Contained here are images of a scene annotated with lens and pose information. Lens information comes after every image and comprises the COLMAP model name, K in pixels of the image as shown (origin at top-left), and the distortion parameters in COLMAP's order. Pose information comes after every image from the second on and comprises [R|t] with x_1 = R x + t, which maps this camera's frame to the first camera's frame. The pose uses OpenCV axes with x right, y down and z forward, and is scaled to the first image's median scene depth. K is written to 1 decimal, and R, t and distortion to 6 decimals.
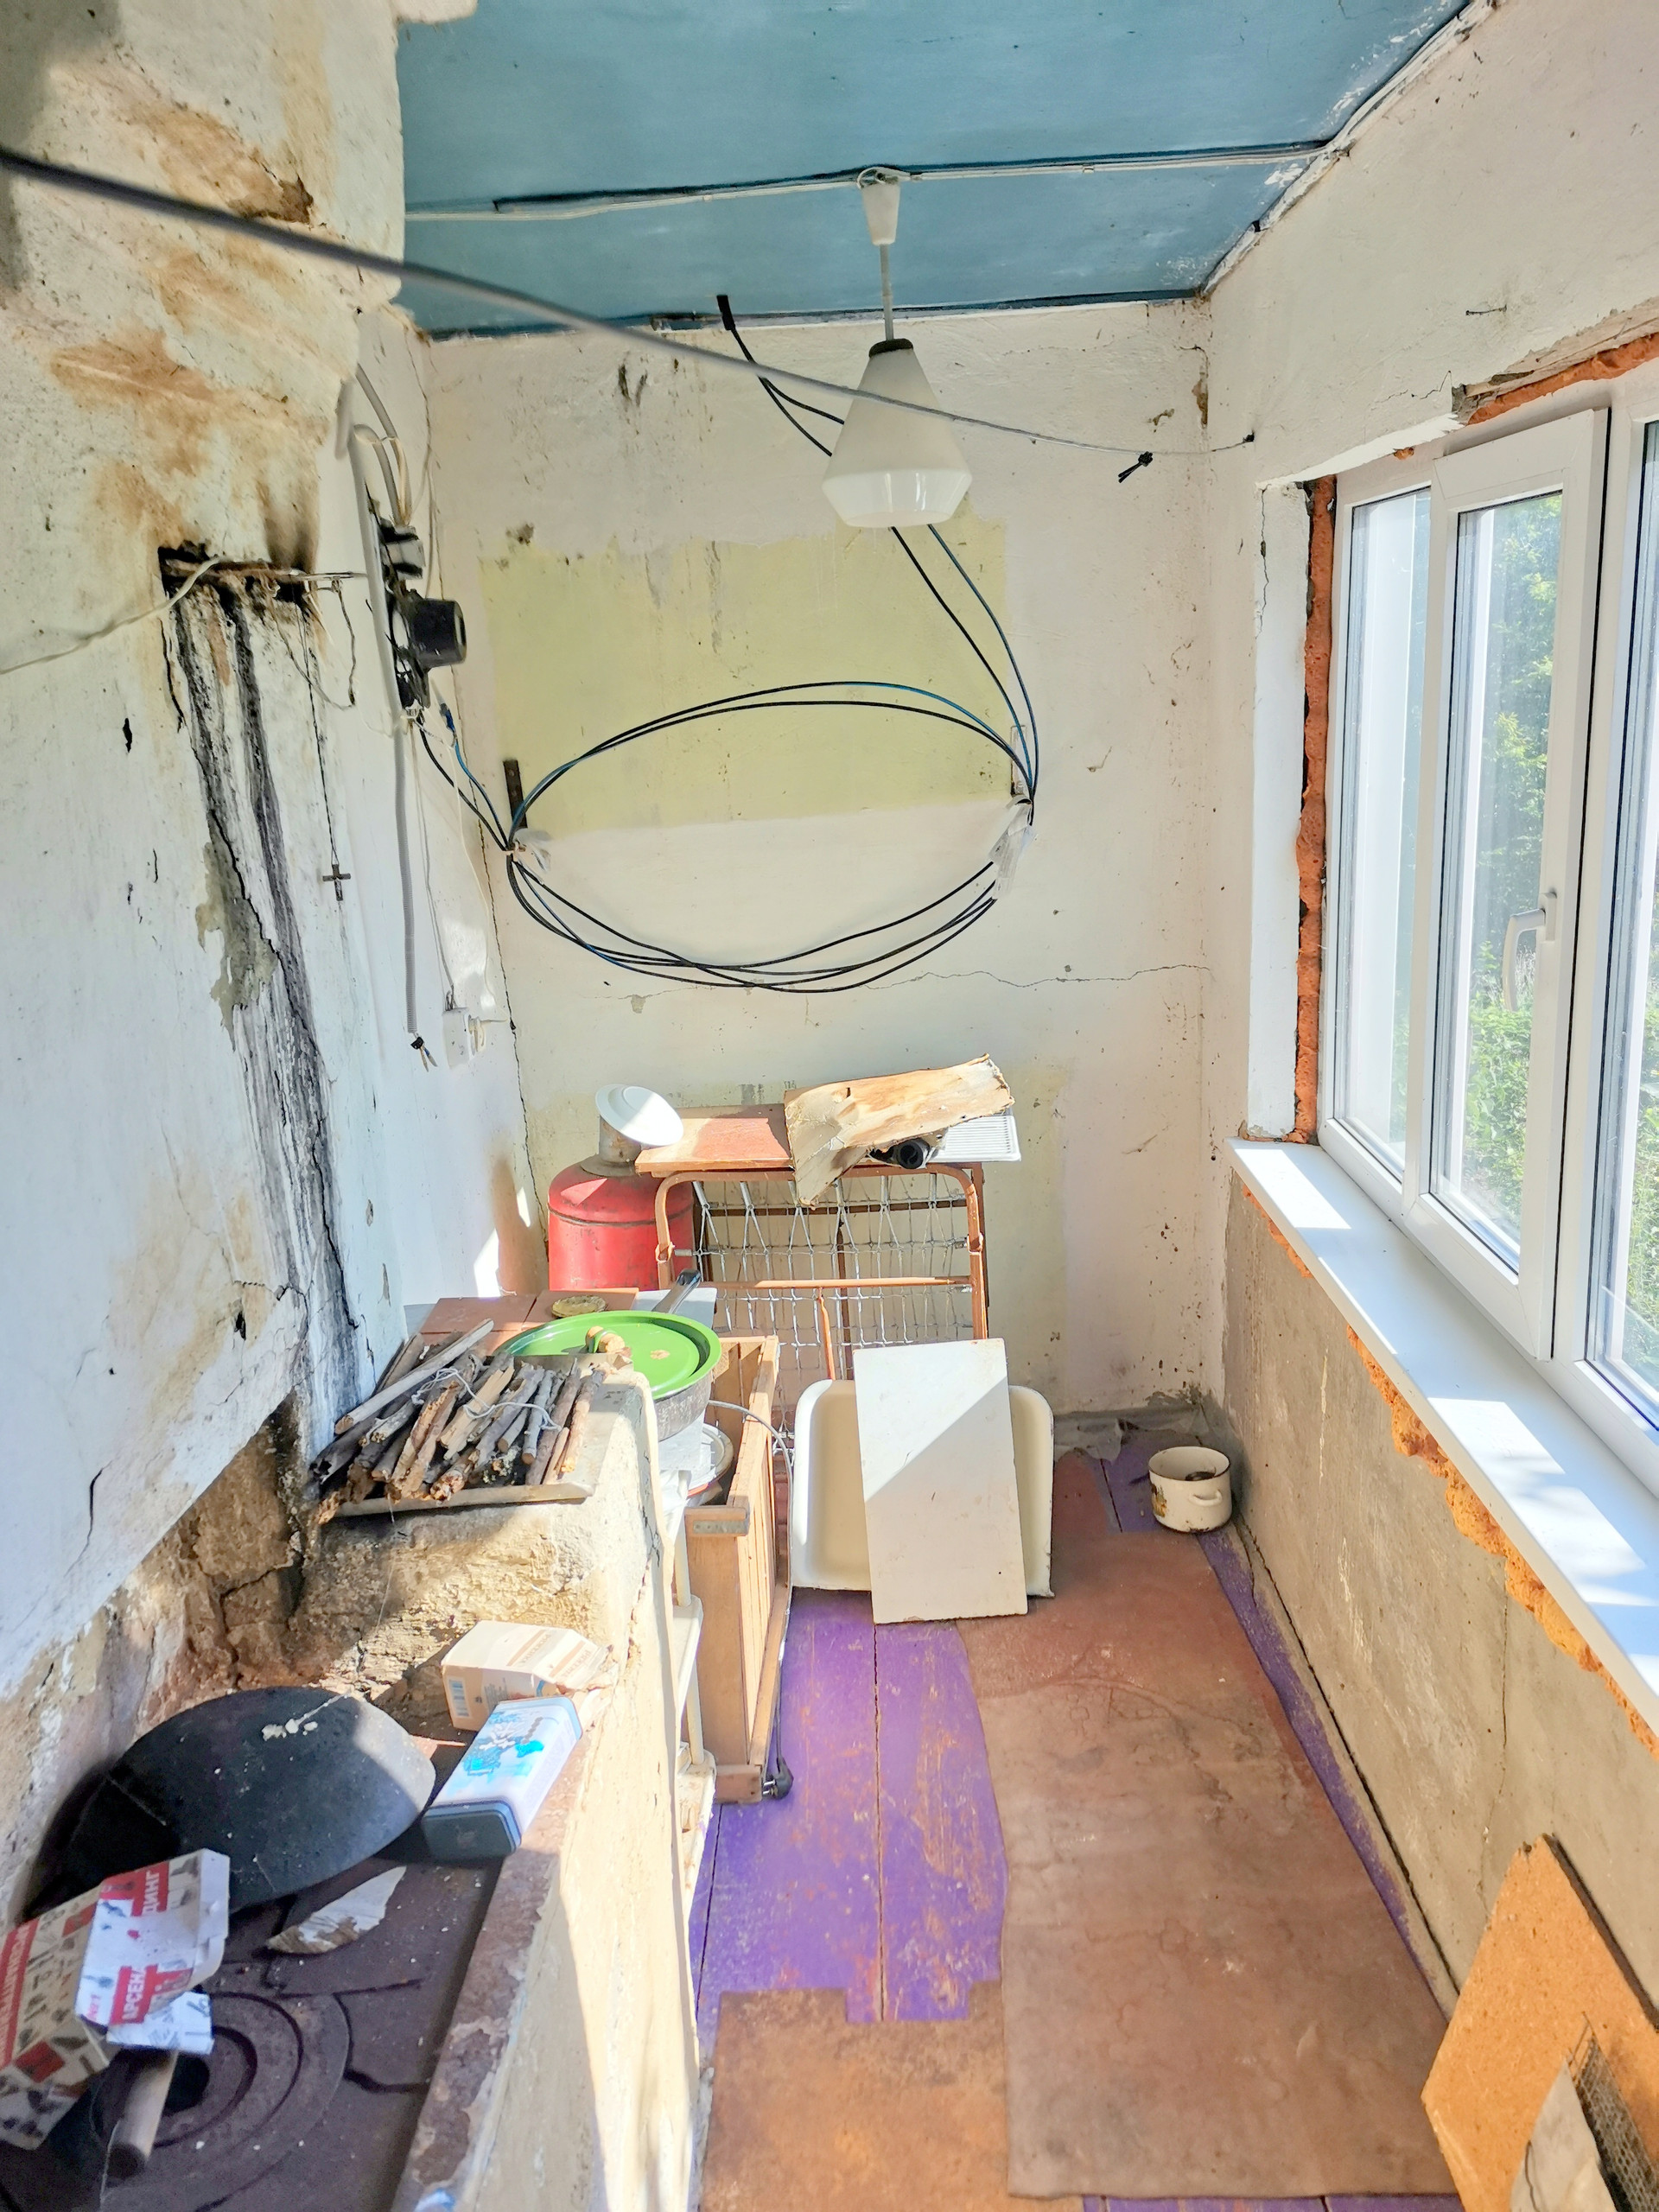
lens RADIAL K [[1666.9, 0, 834.6], [0, 1666.9, 1113.4], [0, 0, 1]] dist [0.074863, -0.082597]
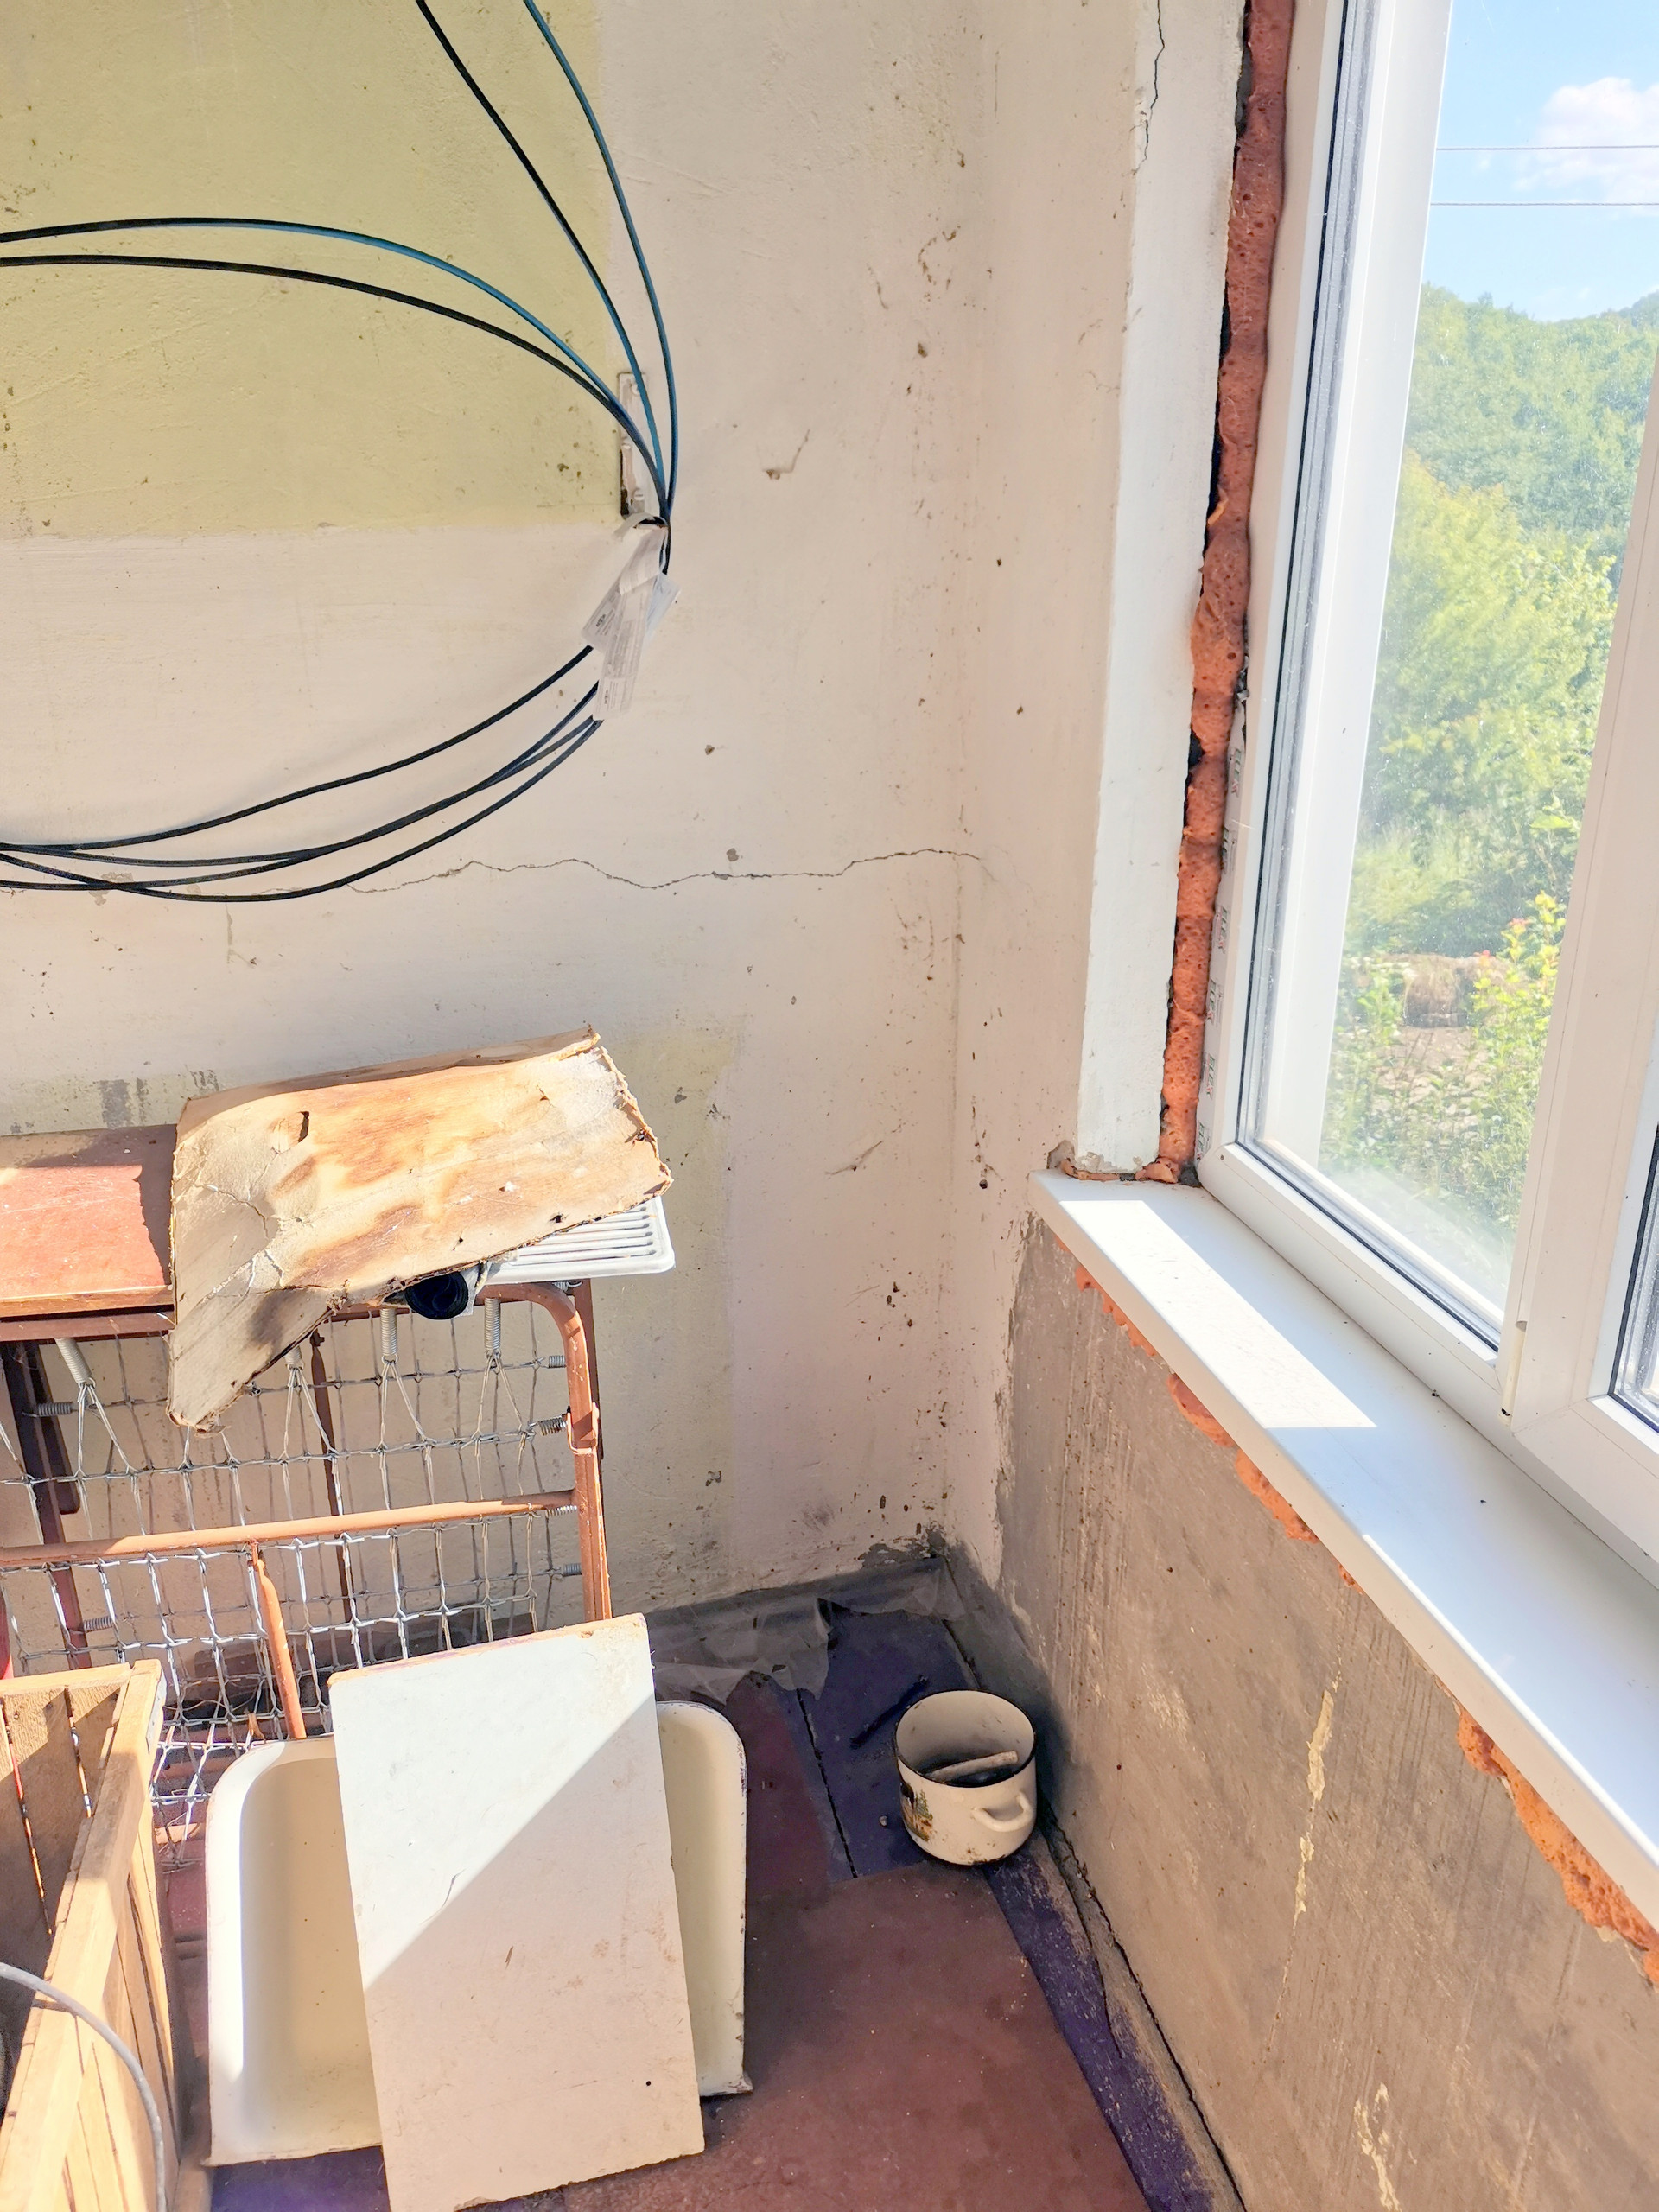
lens RADIAL K [[1666.9, 0, 833.6], [0, 1666.9, 1115.7], [0, 0, 1]] dist [0.074863, -0.082597]
pose [[0.967598, -0.037392, 0.249710, 0.035228], [0.013872, 0.995352, 0.095295, -0.059290], [-0.252113, -0.088743, 0.963620, 0.507729]]
